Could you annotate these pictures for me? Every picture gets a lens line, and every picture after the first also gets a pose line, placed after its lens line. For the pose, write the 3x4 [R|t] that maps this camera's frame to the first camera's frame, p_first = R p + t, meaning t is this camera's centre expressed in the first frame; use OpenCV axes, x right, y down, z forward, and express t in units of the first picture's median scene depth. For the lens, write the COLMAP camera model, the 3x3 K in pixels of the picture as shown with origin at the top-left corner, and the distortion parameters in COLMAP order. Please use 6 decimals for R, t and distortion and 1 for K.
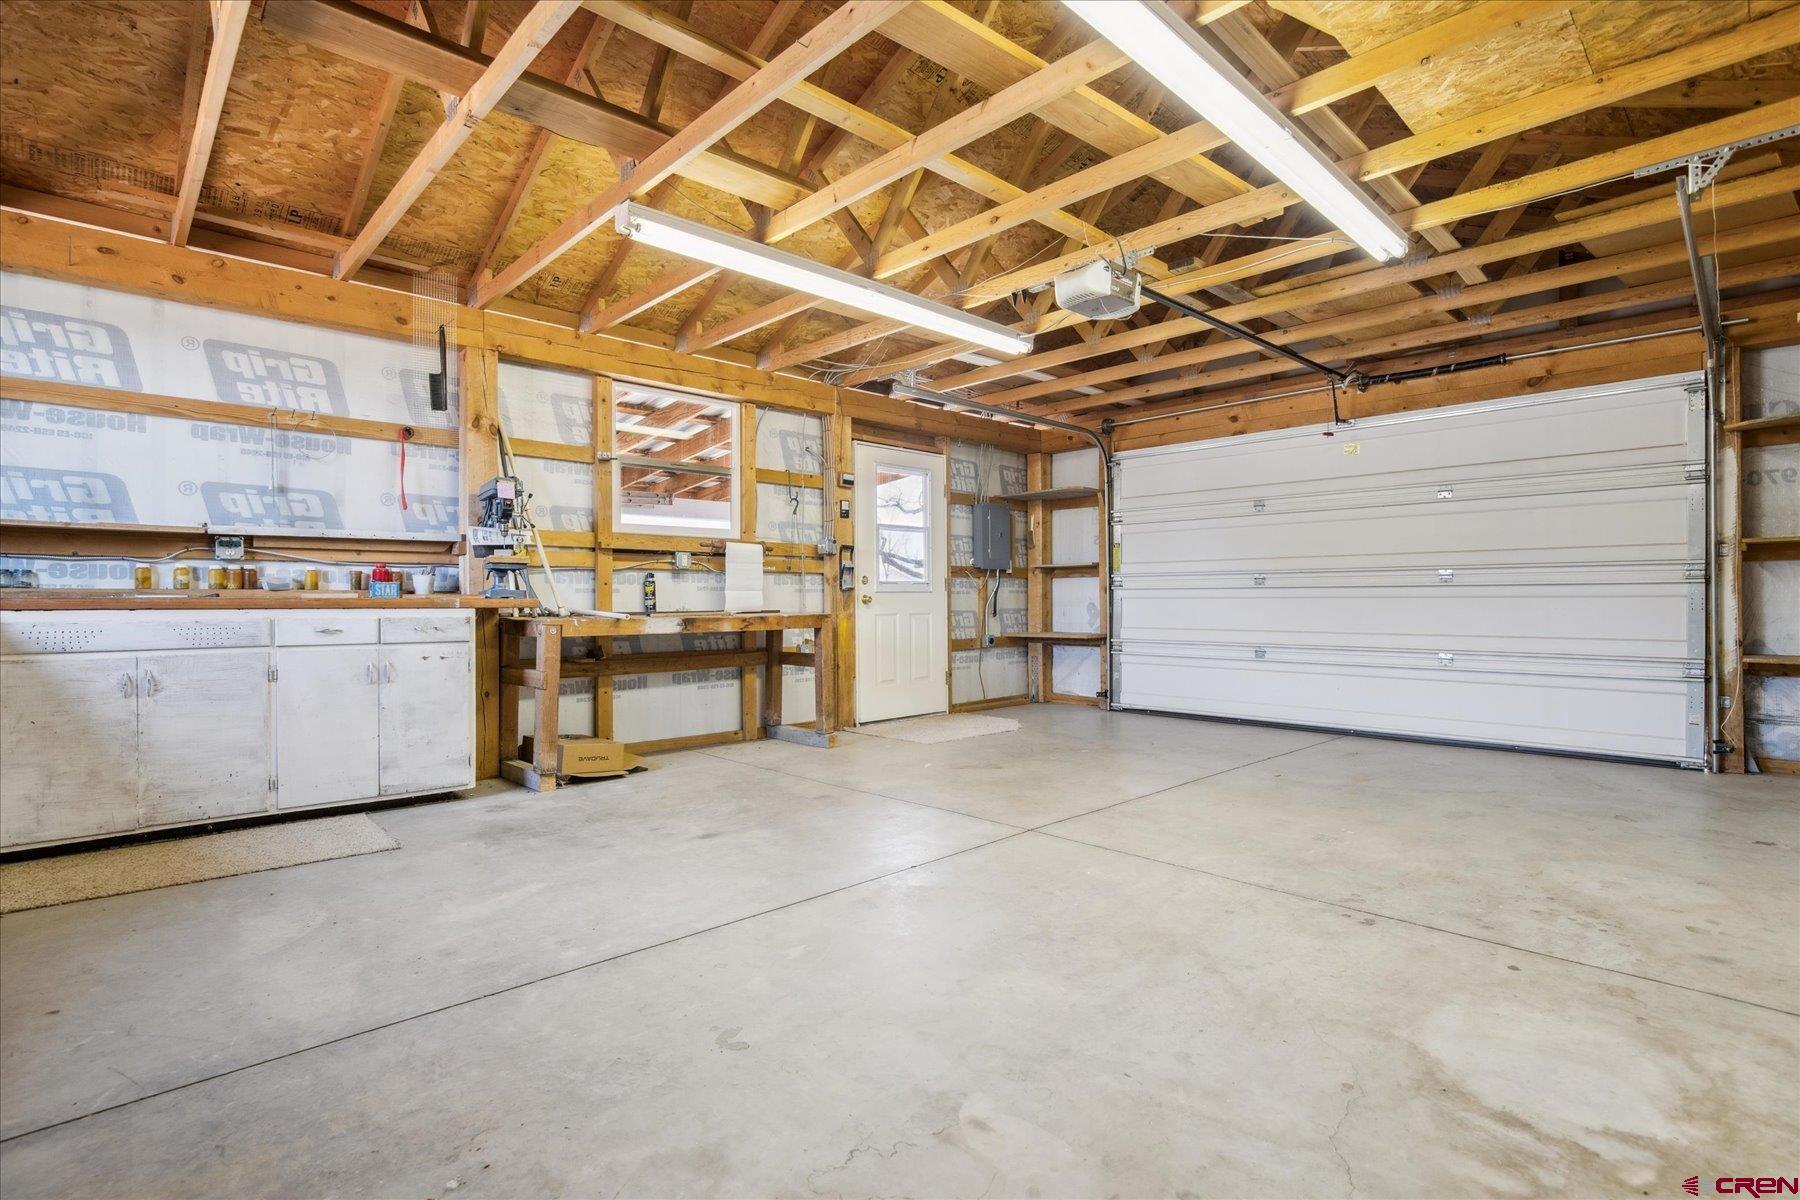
lens RADIAL K [[863.6, 0, 915.0], [0, 863.6, 606.4], [0, 0, 1]] dist [-0.022626, 0.002912]
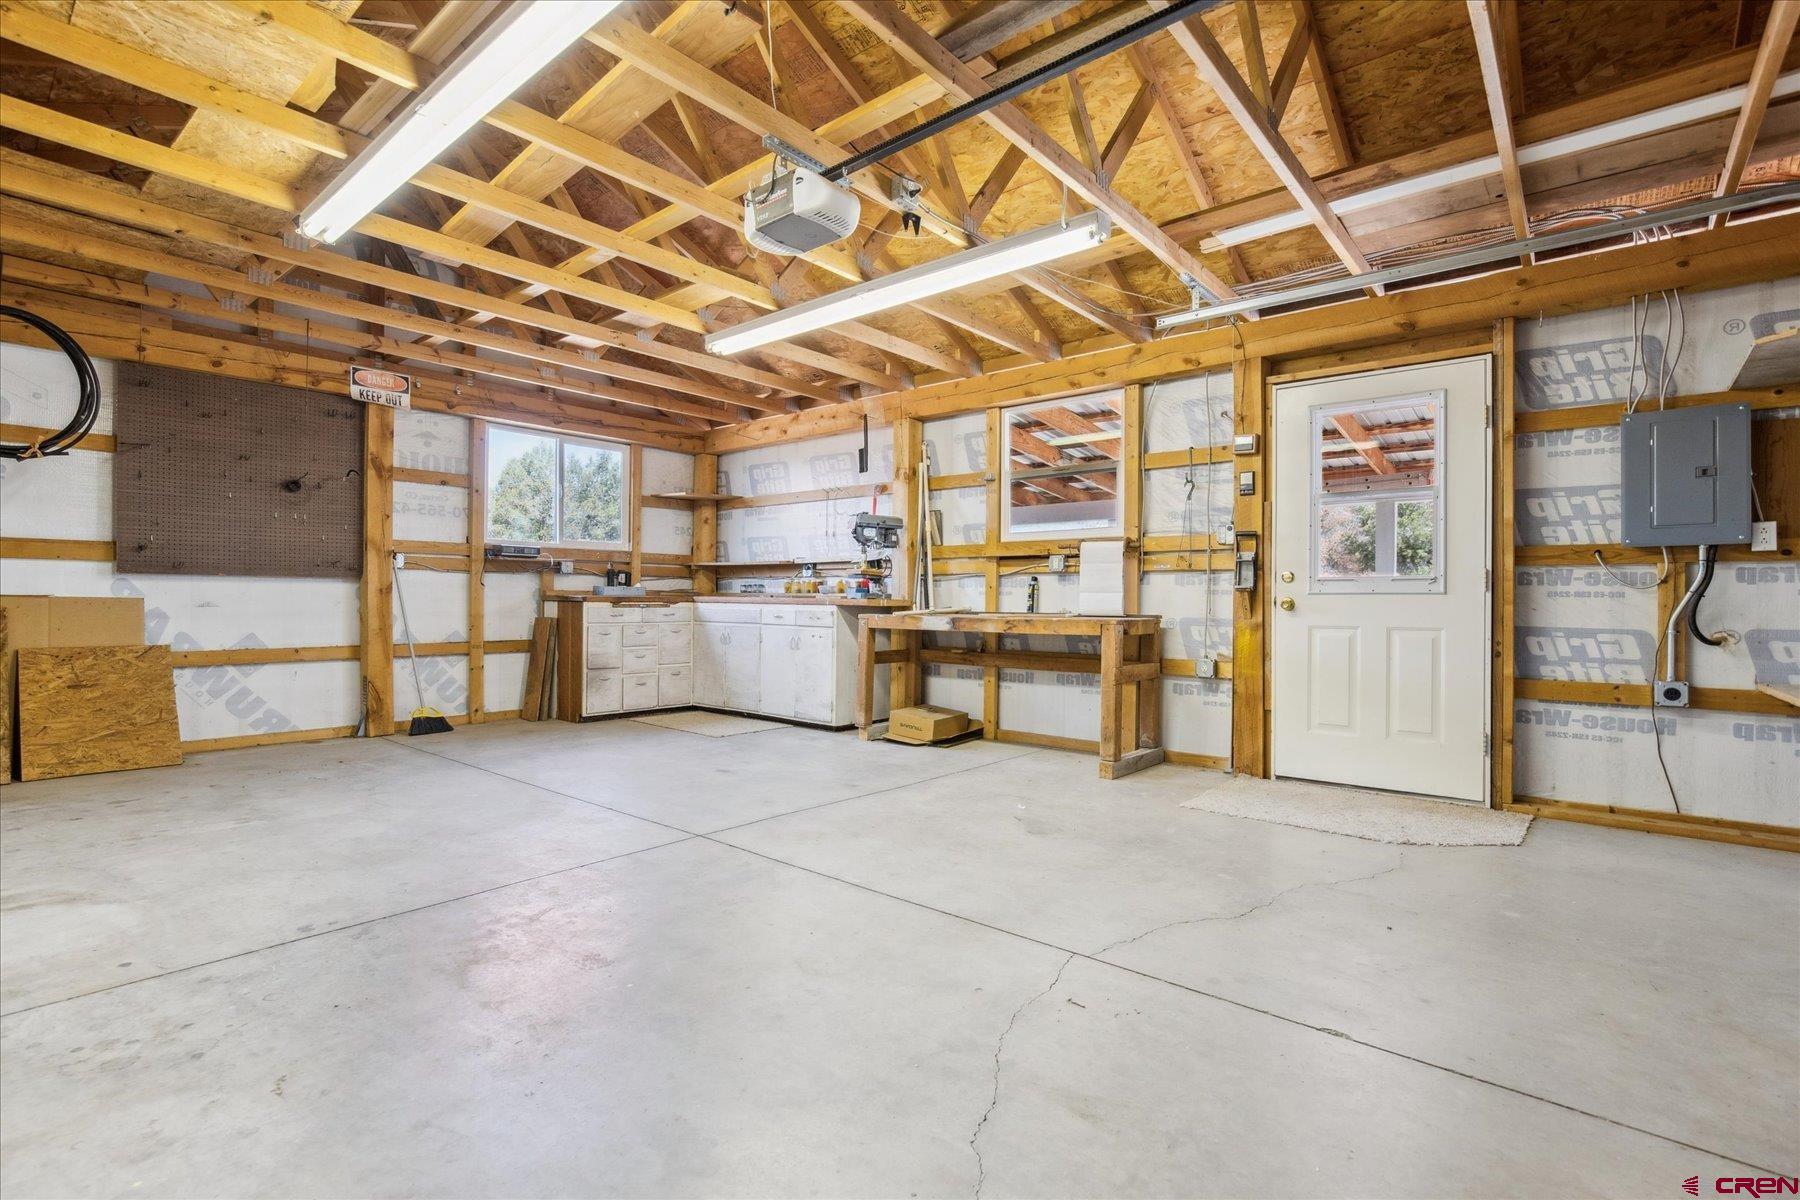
lens RADIAL K [[848.1, 0, 916.1], [0, 848.1, 592.7], [0, 0, 1]] dist [-0.027744, 0.005602]
pose [[0.102695, -0.006129, -0.994694, 0.909476], [-0.017958, 0.999807, -0.008014, -0.009570], [0.994551, 0.018685, 0.102565, 0.934964]]
